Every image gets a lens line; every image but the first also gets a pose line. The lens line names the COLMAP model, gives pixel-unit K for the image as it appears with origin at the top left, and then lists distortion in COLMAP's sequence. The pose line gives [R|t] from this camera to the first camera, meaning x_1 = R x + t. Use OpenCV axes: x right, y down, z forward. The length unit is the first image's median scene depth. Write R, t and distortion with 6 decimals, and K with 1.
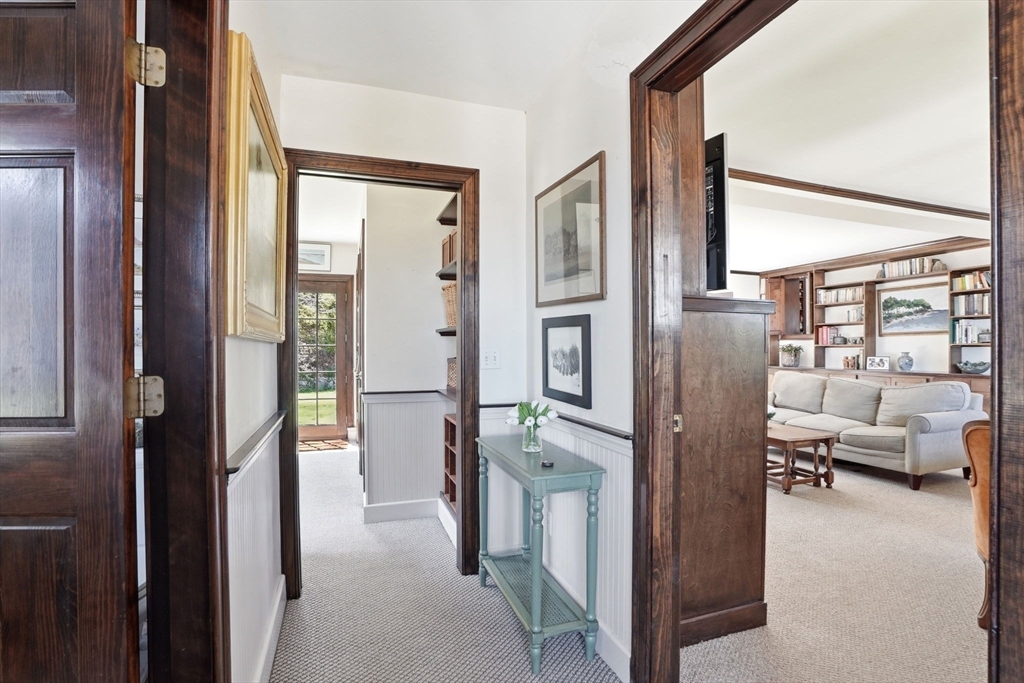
lens RADIAL K [[488.7, 0, 508.2], [0, 488.7, 344.8], [0, 0, 1]] dist [-0.064233, 0.021854]
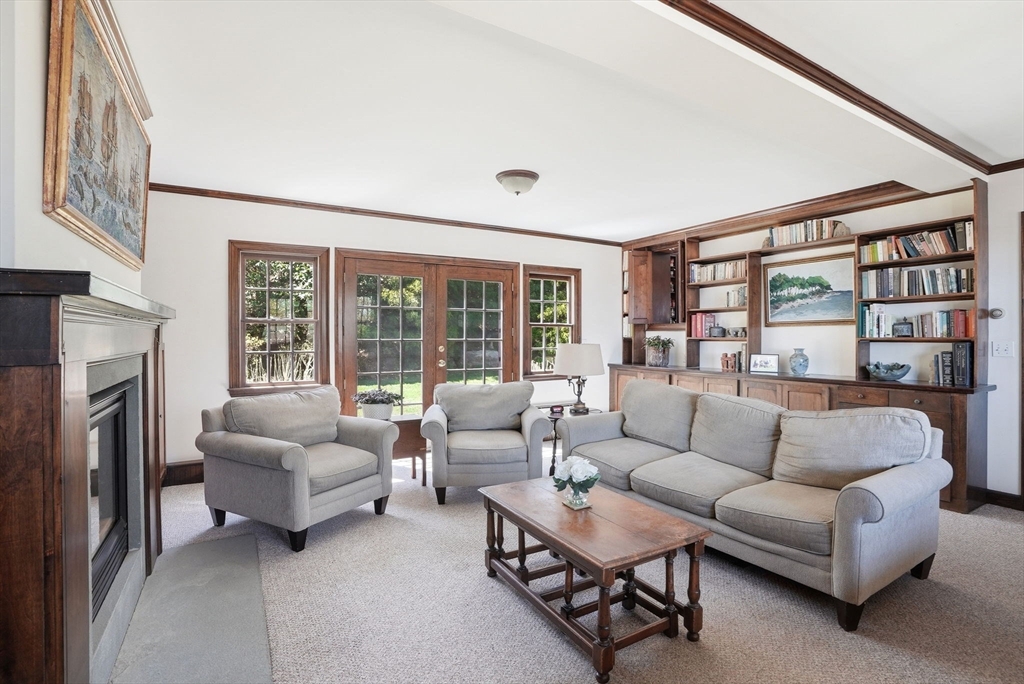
lens RADIAL K [[476.9, 0, 514.1], [0, 476.9, 336.0], [0, 0, 1]] dist [-0.063903, 0.019514]
pose [[0.979809, 0.001392, 0.199929, 0.254115], [-0.002408, 0.999985, 0.004839, -0.005797], [-0.199919, -0.005223, 0.979798, 0.363931]]
